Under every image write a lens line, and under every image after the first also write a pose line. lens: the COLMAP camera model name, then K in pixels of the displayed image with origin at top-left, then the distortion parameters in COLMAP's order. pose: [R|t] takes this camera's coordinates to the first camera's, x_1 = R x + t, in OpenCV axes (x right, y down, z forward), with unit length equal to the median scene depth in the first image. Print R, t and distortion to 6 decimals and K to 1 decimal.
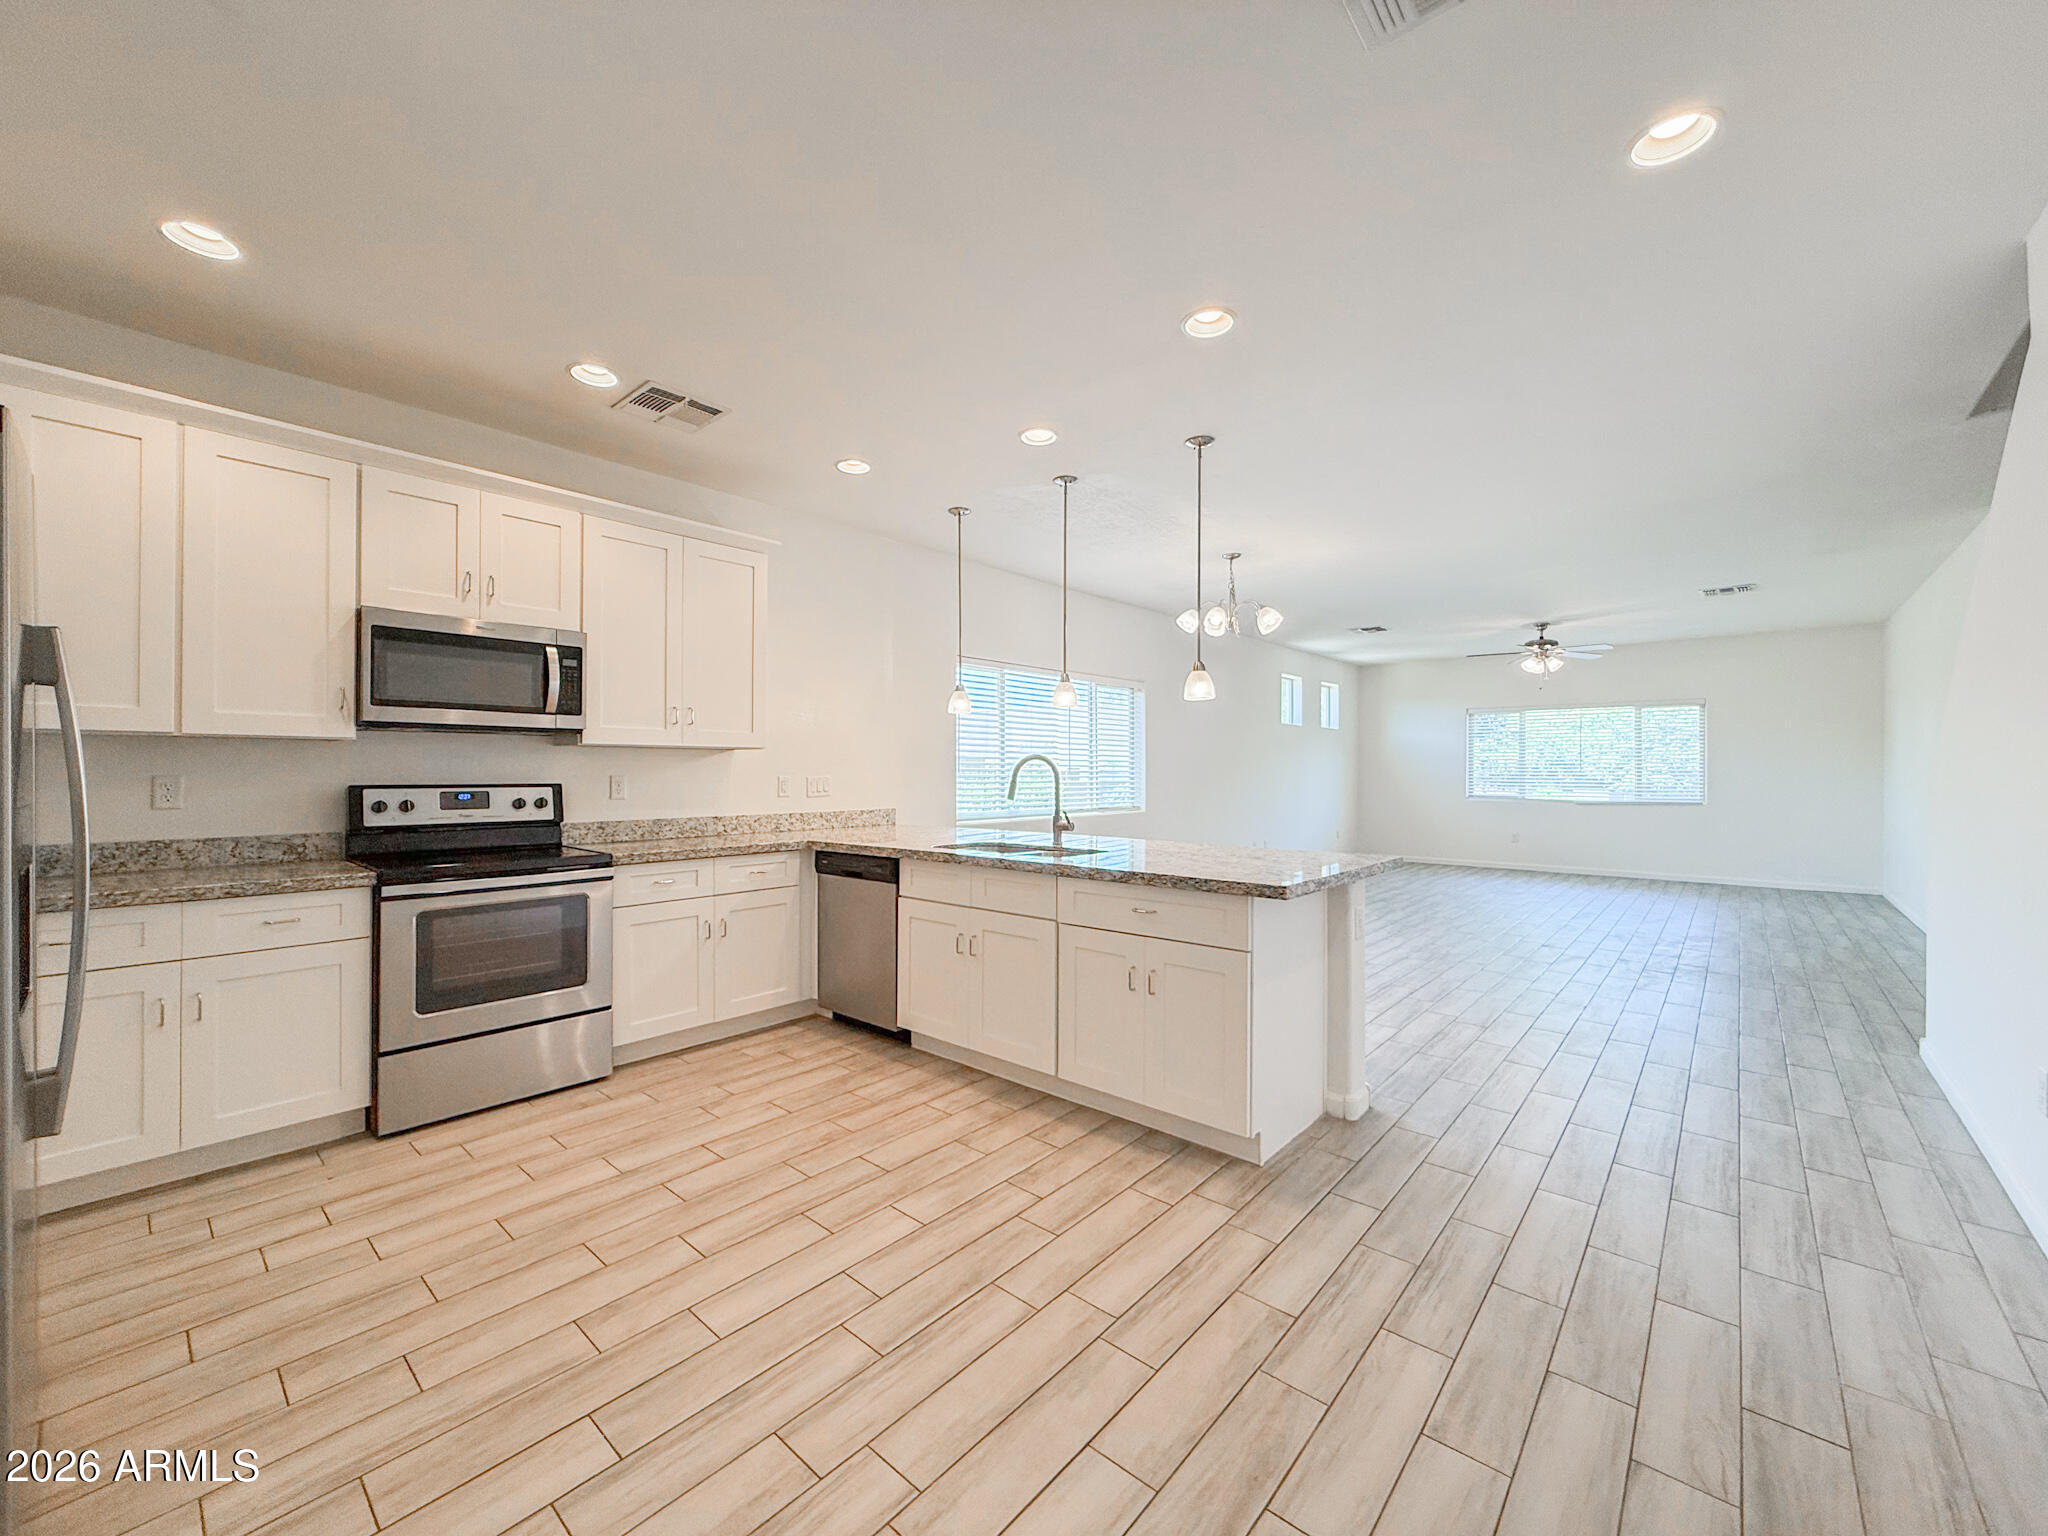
lens RADIAL K [[818.1, 0, 1017.7], [0, 818.1, 762.9], [0, 0, 1]] dist [0.001070, 0.000023]
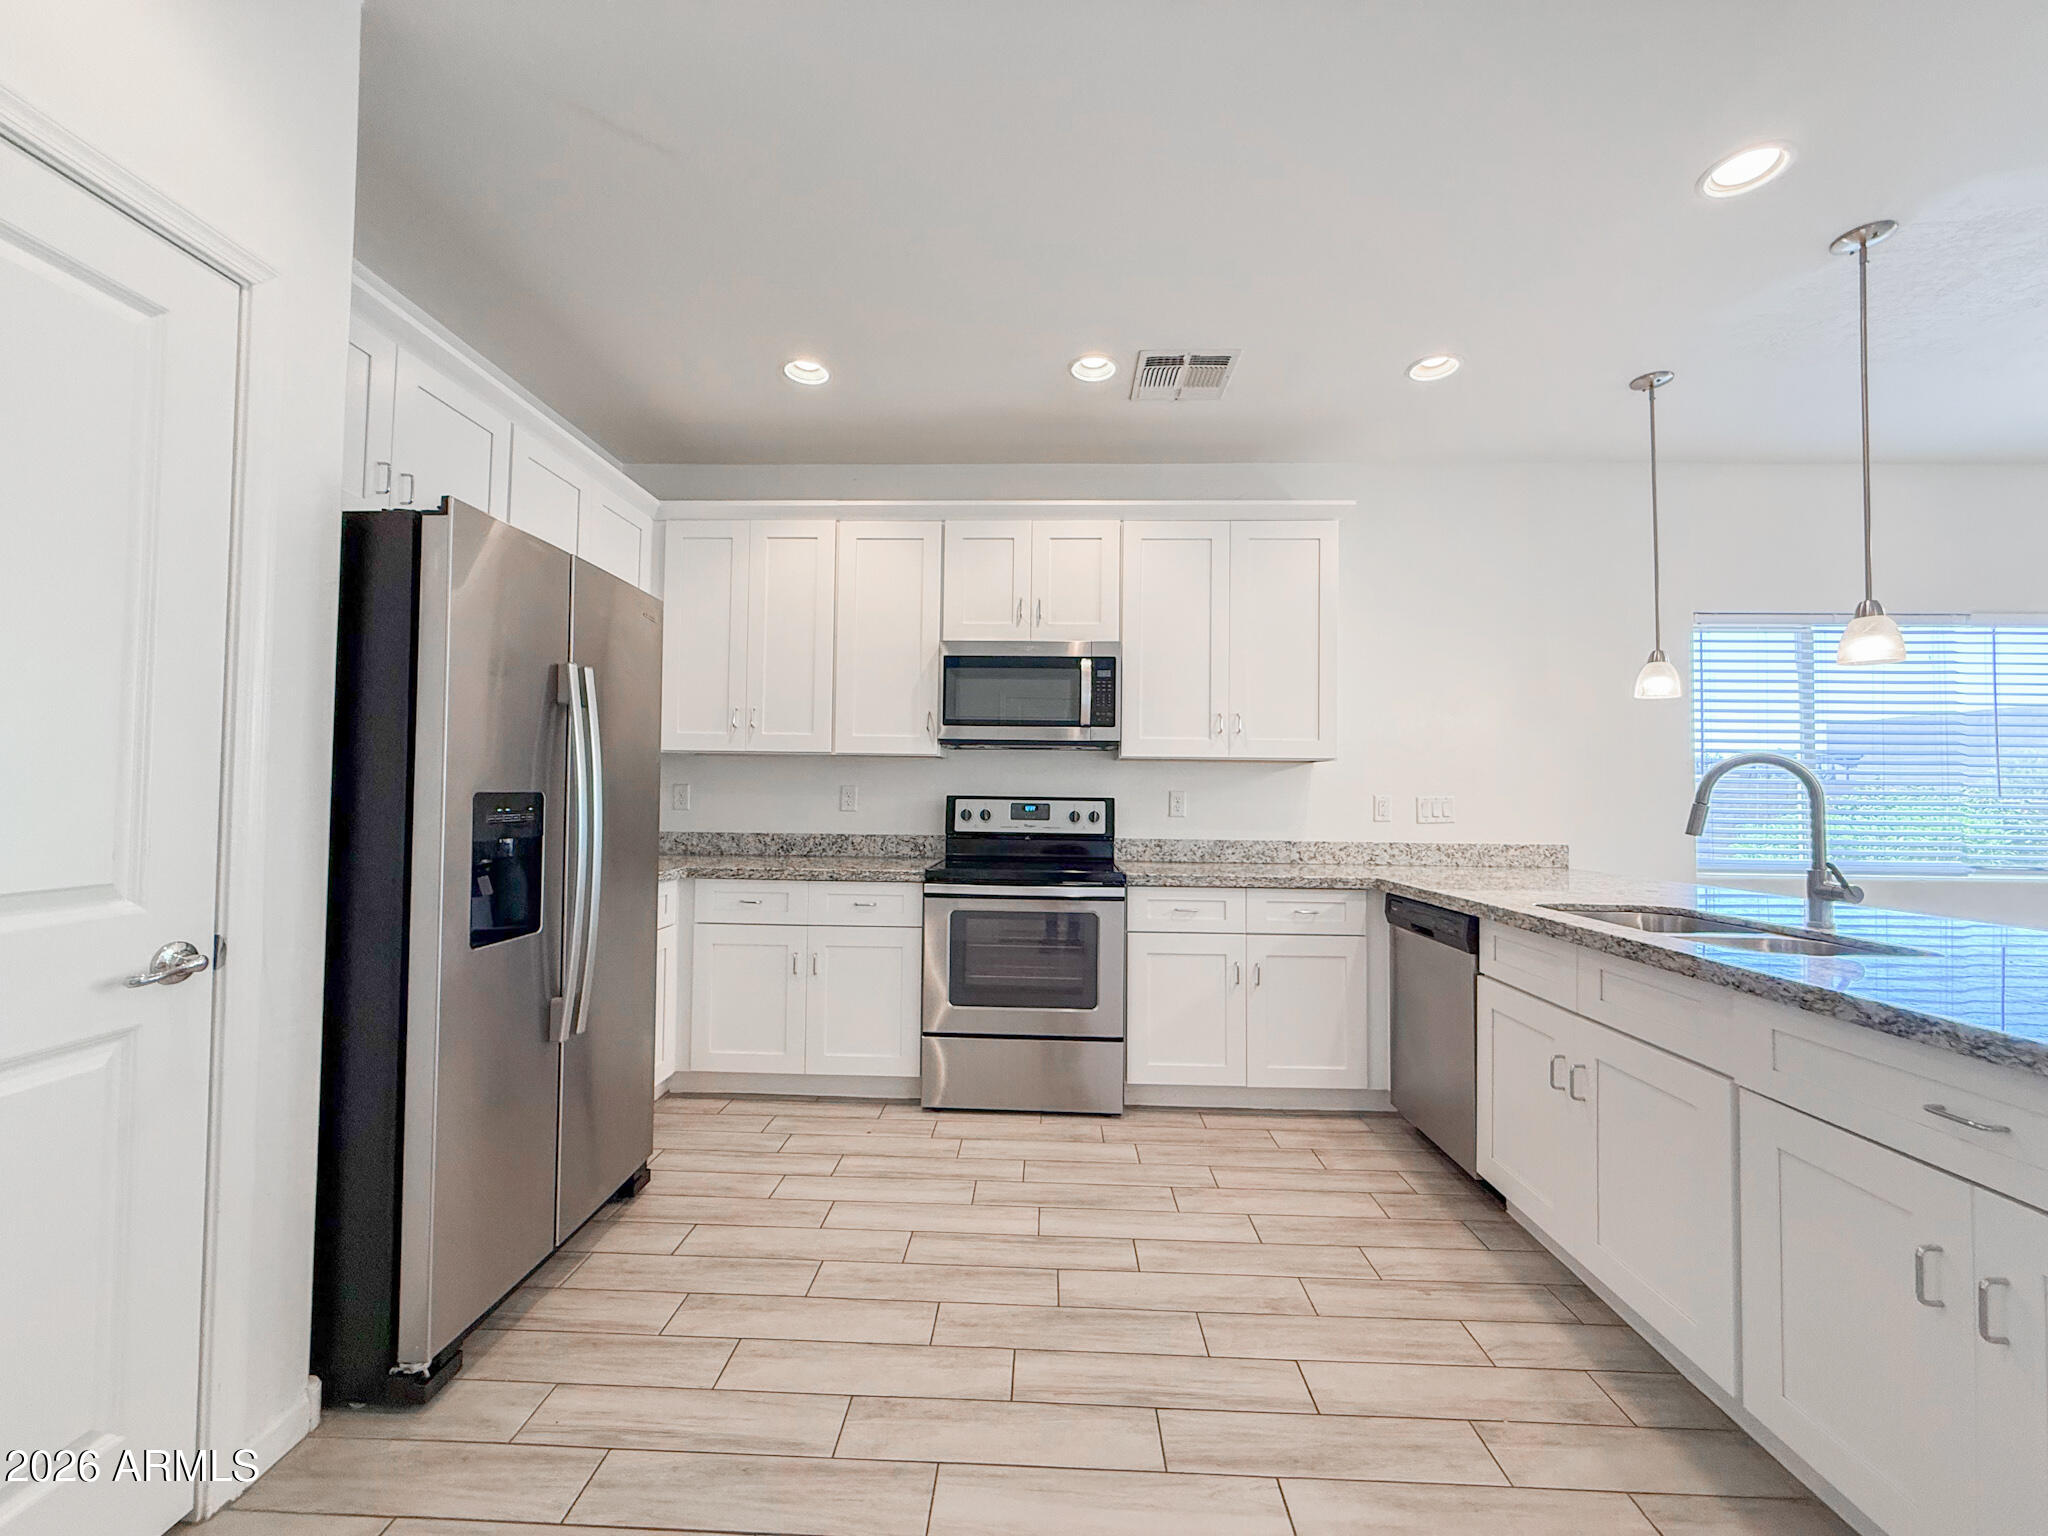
lens RADIAL K [[818.1, 0, 1009.8], [0, 818.1, 765.1], [0, 0, 1]] dist [0.001070, 0.000023]
pose [[0.632574, -0.020470, -0.774229, 0.149652], [-0.004348, 0.999541, -0.029979, 0.018520], [0.774488, 0.022330, 0.632195, 0.325528]]
